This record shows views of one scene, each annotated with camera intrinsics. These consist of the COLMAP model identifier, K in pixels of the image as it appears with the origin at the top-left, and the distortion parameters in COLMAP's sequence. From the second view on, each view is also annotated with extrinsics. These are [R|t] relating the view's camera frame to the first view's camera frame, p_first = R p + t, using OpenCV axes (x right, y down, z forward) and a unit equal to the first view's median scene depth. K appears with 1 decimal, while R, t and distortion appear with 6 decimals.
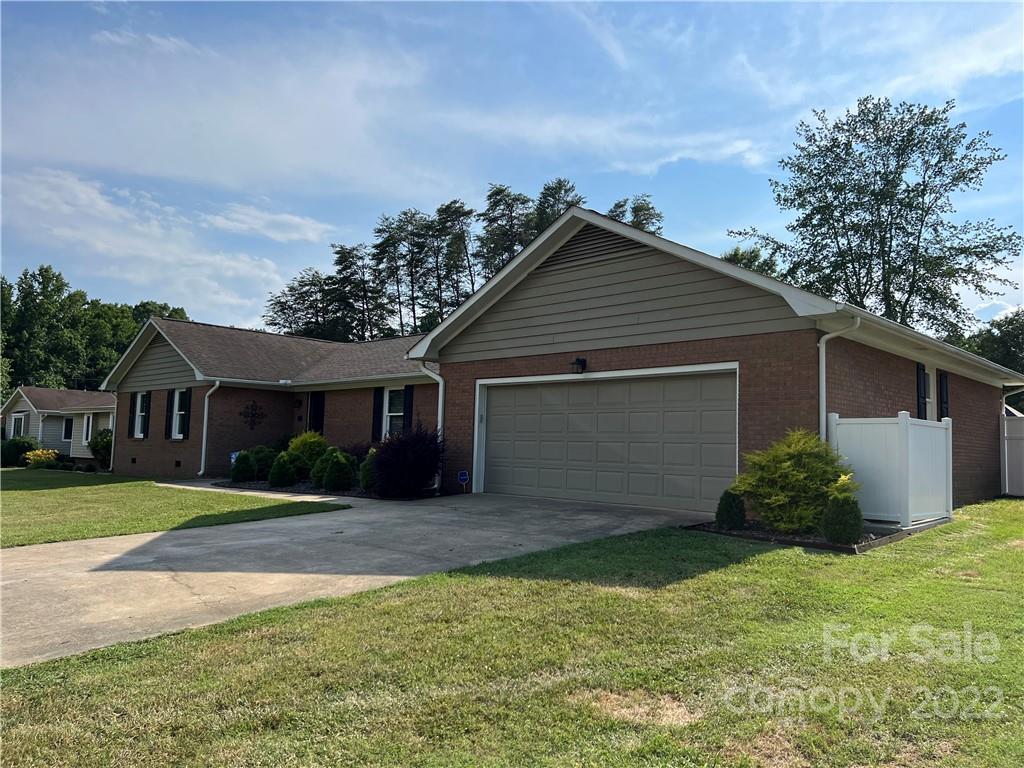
lens RADIAL K [[754.8, 0, 497.3], [0, 754.8, 390.7], [0, 0, 1]] dist [0.232799, -0.135591]
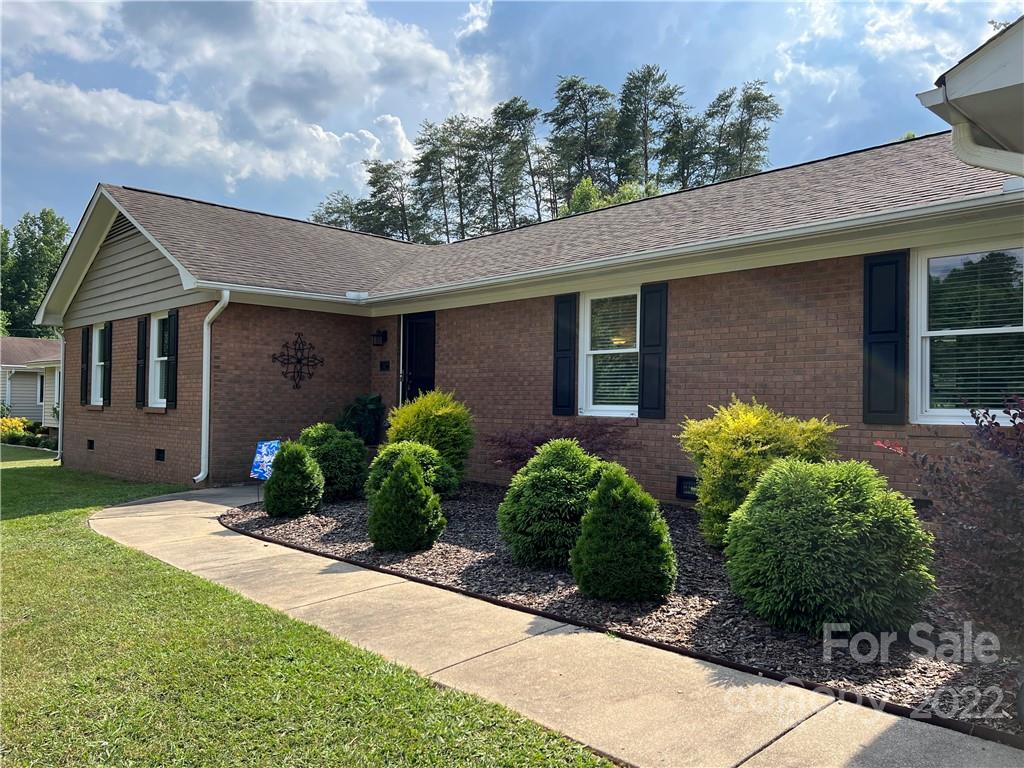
lens RADIAL K [[756.6, 0, 512.0], [0, 756.6, 384.0], [0, 0, 1]] dist [0.130998, -0.000468]
pose [[0.999815, -0.018730, -0.004388, -0.062634], [0.018938, 0.998377, 0.053716, 0.008219], [0.003375, -0.053789, 0.998547, 0.178959]]
